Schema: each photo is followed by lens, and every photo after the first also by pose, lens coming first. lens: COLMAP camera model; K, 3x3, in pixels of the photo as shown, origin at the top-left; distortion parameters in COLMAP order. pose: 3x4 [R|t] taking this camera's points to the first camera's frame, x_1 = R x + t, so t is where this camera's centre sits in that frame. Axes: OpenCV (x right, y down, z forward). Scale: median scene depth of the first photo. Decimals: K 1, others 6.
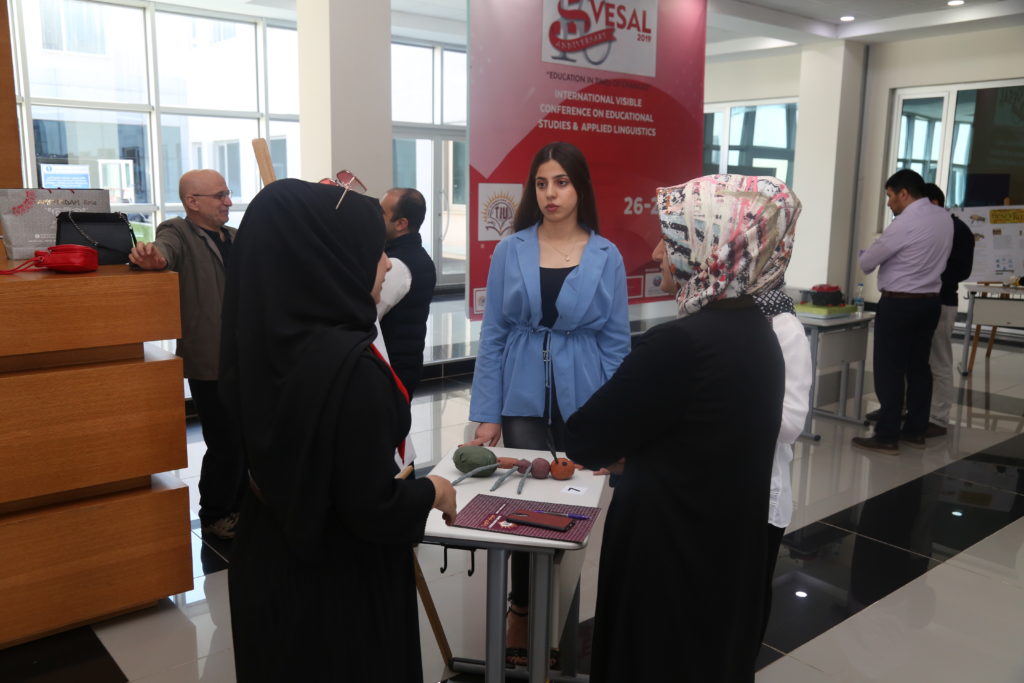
lens RADIAL K [[857.6, 0, 513.6], [0, 857.6, 331.2], [0, 0, 1]] dist [-0.011109, 0.011344]
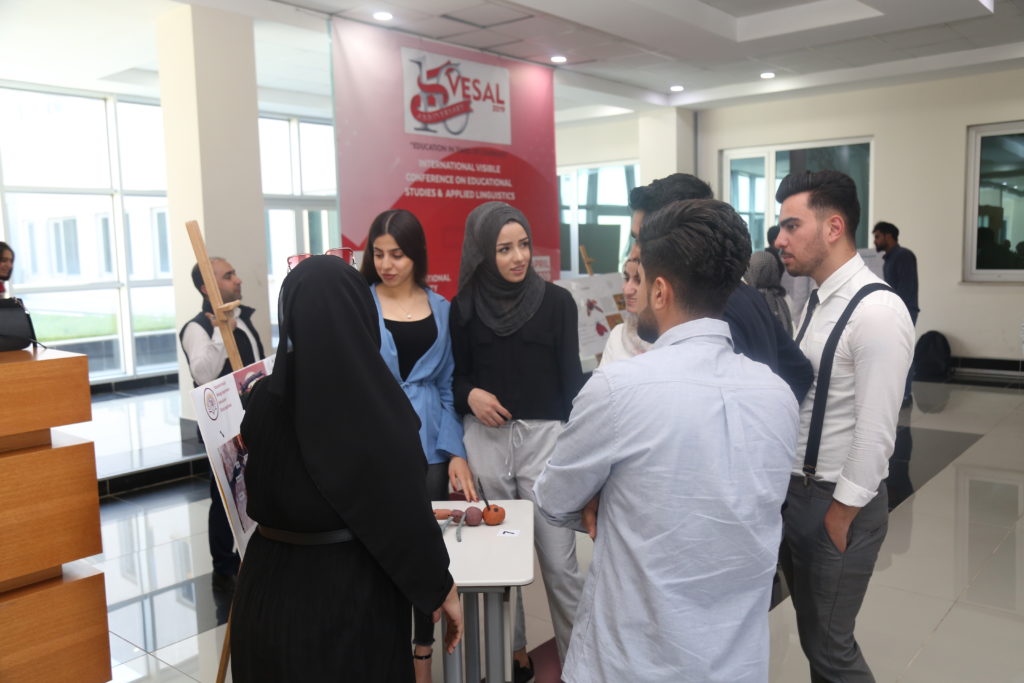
lens RADIAL K [[857.6, 0, 513.6], [0, 857.6, 331.2], [0, 0, 1]] dist [-0.011109, 0.011344]
pose [[0.983121, -0.056898, 0.173882, -0.030370], [0.069047, 0.995518, -0.064632, 0.000987], [-0.169425, 0.075547, 0.982643, -0.024182]]
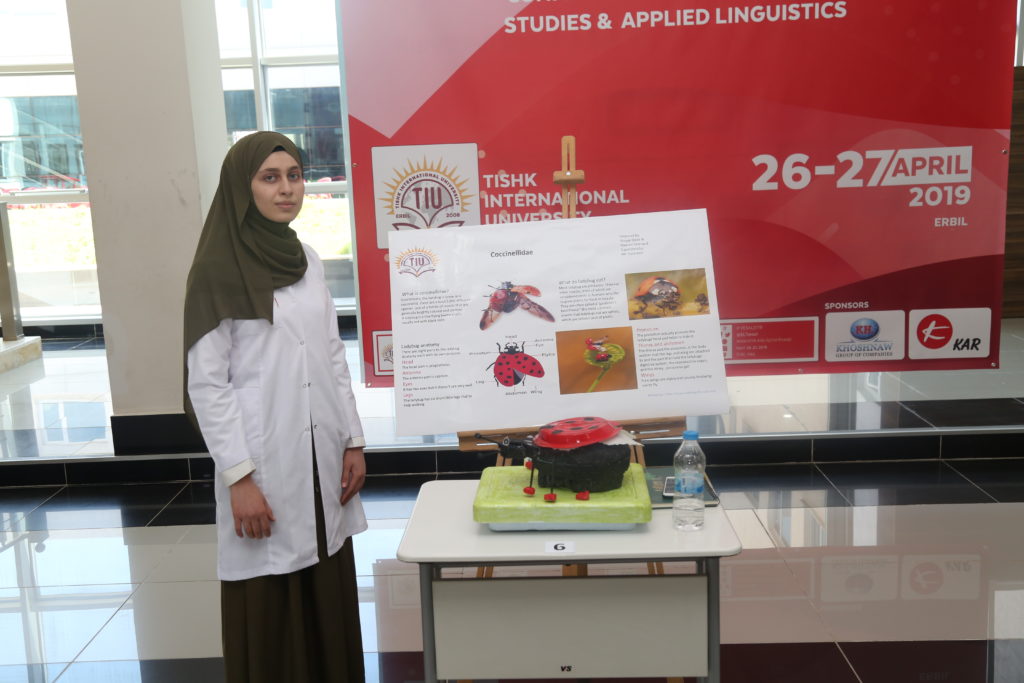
lens RADIAL K [[1072.6, 0, 512.0], [0, 1072.6, 341.5], [0, 0, 1]] dist [0.061487, 0.006612]
pose [[0.758975, 0.076191, -0.646646, 0.454106], [-0.059990, 0.997088, 0.047071, -0.076314], [0.648350, 0.003067, 0.761336, 0.475183]]
